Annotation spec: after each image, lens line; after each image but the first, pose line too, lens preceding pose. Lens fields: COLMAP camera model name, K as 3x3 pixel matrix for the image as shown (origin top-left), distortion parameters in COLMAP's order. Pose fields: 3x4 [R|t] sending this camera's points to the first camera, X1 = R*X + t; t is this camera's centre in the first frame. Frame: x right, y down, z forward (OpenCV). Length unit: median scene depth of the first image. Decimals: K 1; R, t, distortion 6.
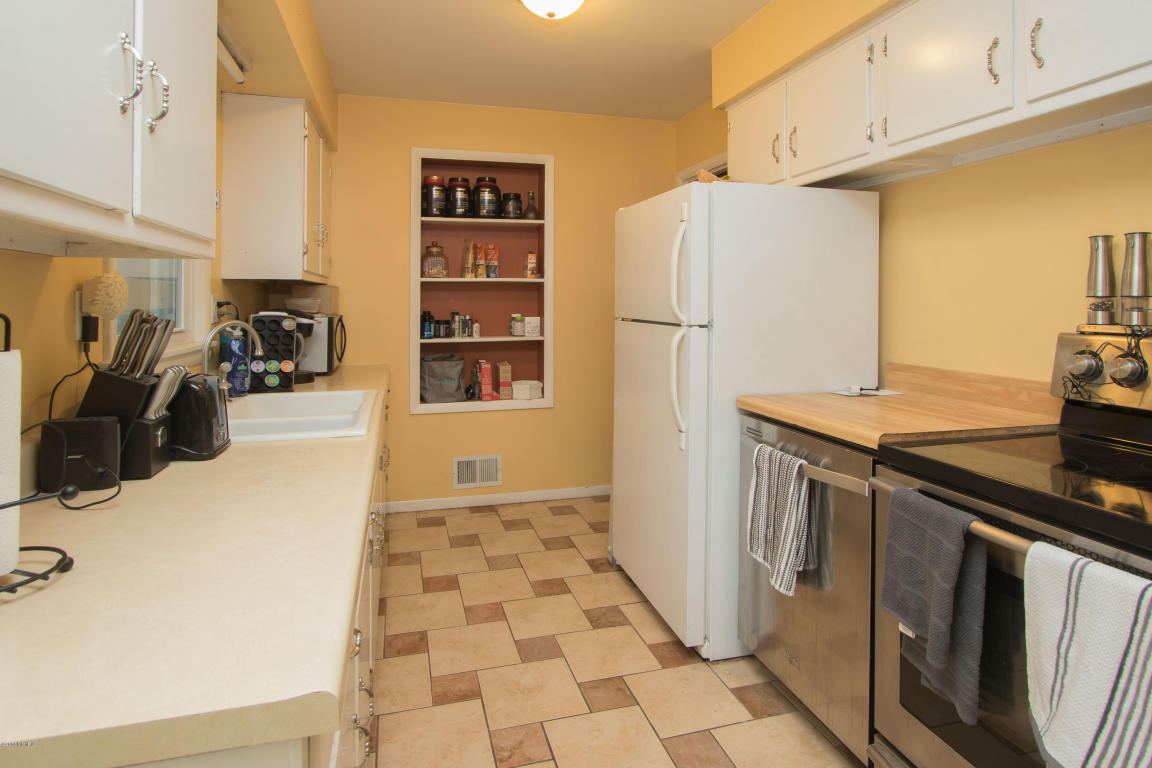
lens RADIAL K [[590.2, 0, 554.4], [0, 590.2, 291.7], [0, 0, 1]] dist [0.023083, 0.000492]
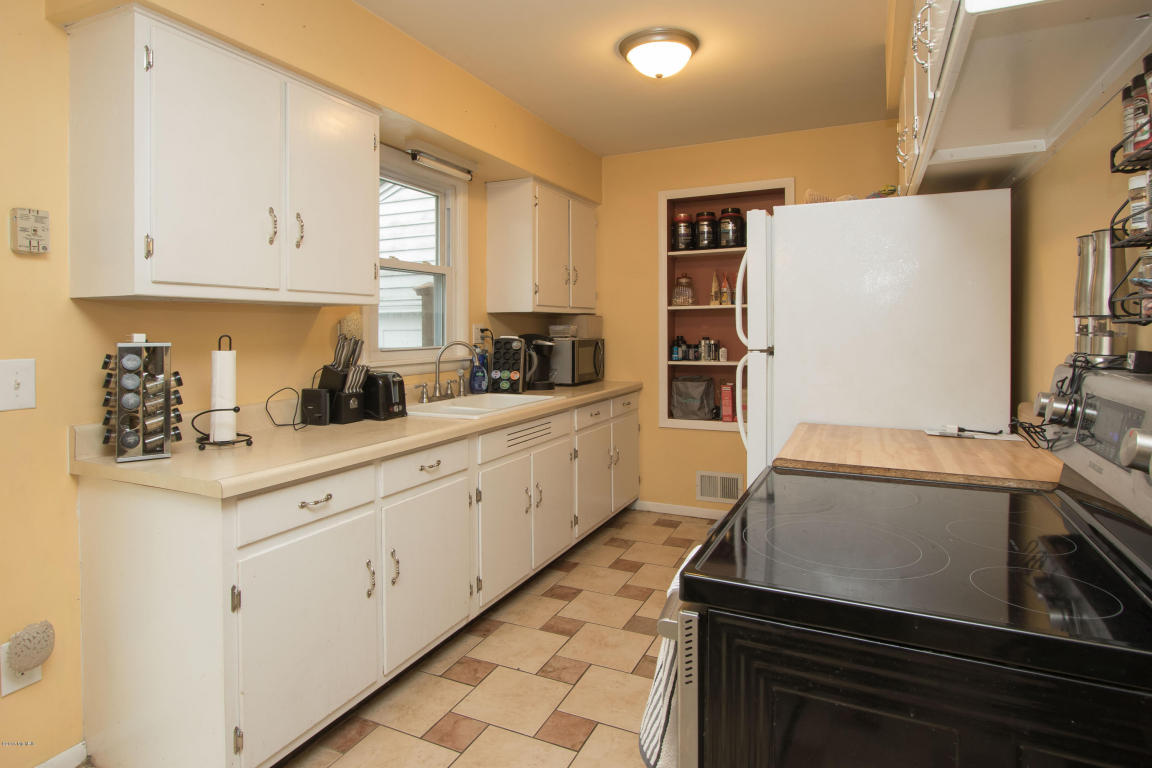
lens RADIAL K [[590.2, 0, 565.1], [0, 590.2, 316.8], [0, 0, 1]] dist [0.023083, 0.000492]
pose [[0.788692, -0.016625, -0.614564, 0.308470], [0.016159, 0.999850, -0.006310, 0.000143], [0.614576, -0.004954, 0.788842, -0.005489]]
